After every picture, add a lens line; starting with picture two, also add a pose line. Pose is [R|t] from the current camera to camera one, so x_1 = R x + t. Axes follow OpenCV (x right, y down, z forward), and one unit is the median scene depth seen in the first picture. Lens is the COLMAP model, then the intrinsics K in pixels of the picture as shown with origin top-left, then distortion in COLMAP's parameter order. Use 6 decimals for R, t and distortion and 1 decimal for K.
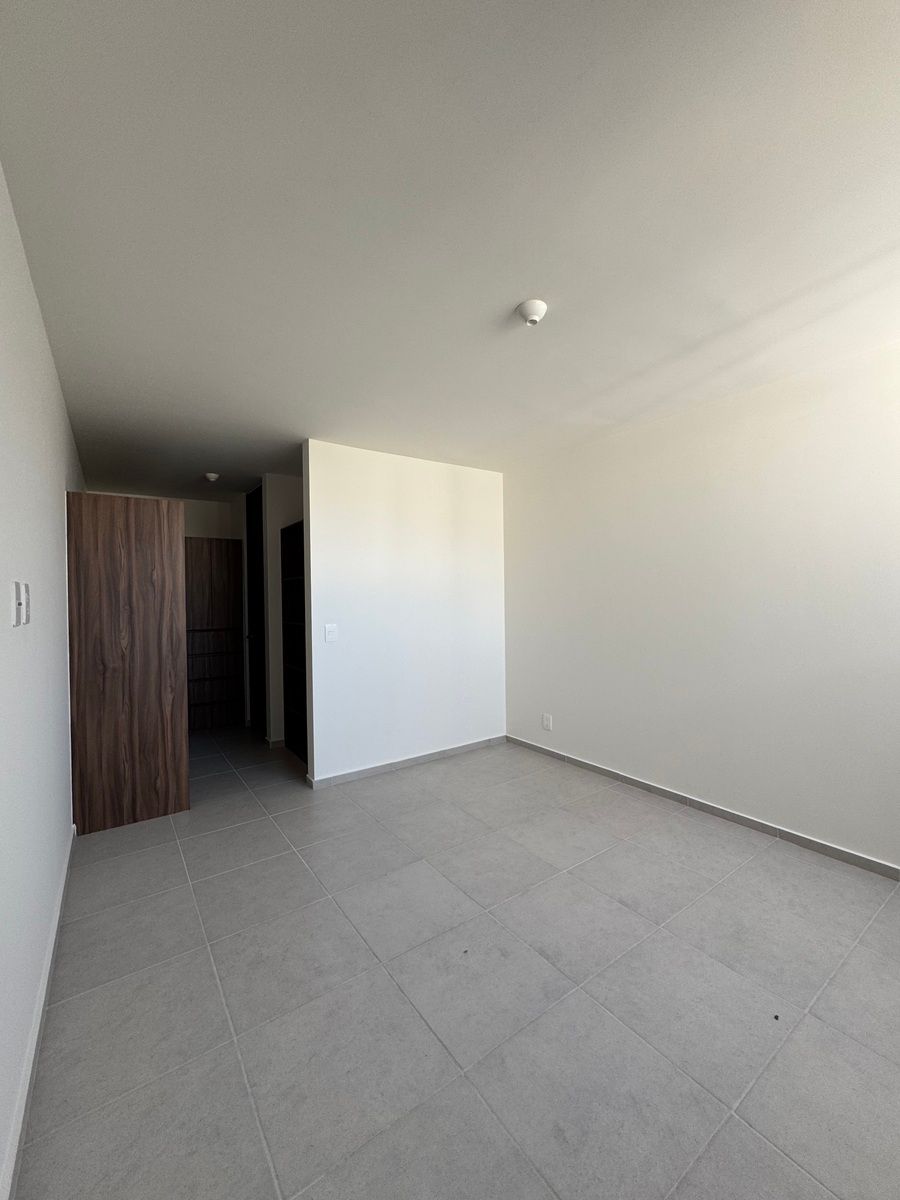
lens RADIAL K [[480.5, 0, 446.0], [0, 480.5, 600.2], [0, 0, 1]] dist [0.002863, 0.002896]
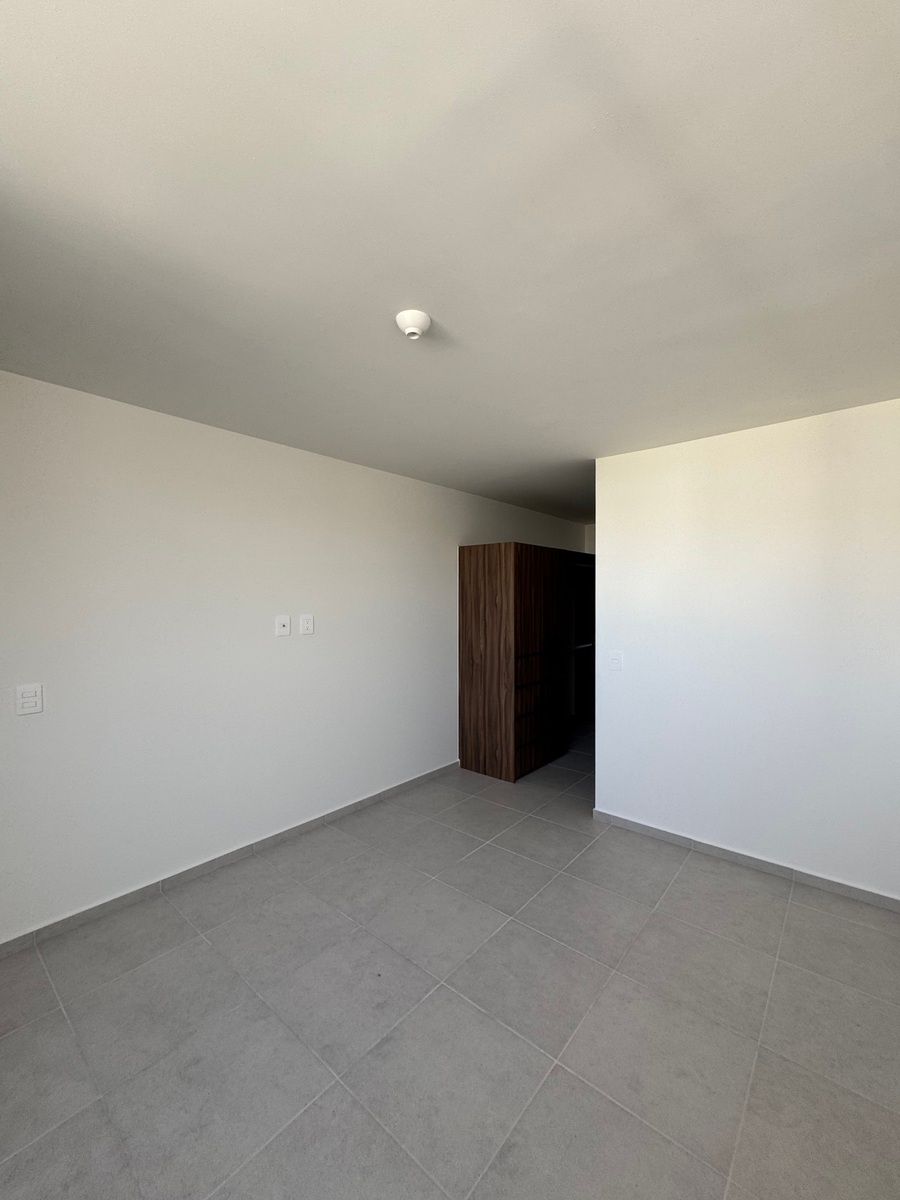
lens RADIAL K [[480.5, 0, 456.4], [0, 480.5, 604.2], [0, 0, 1]] dist [0.002863, 0.002896]
pose [[0.255430, 0.028945, -0.966394, 0.688860], [-0.007914, 0.999581, 0.027848, -0.077632], [0.966795, 0.000535, 0.255552, 0.562060]]
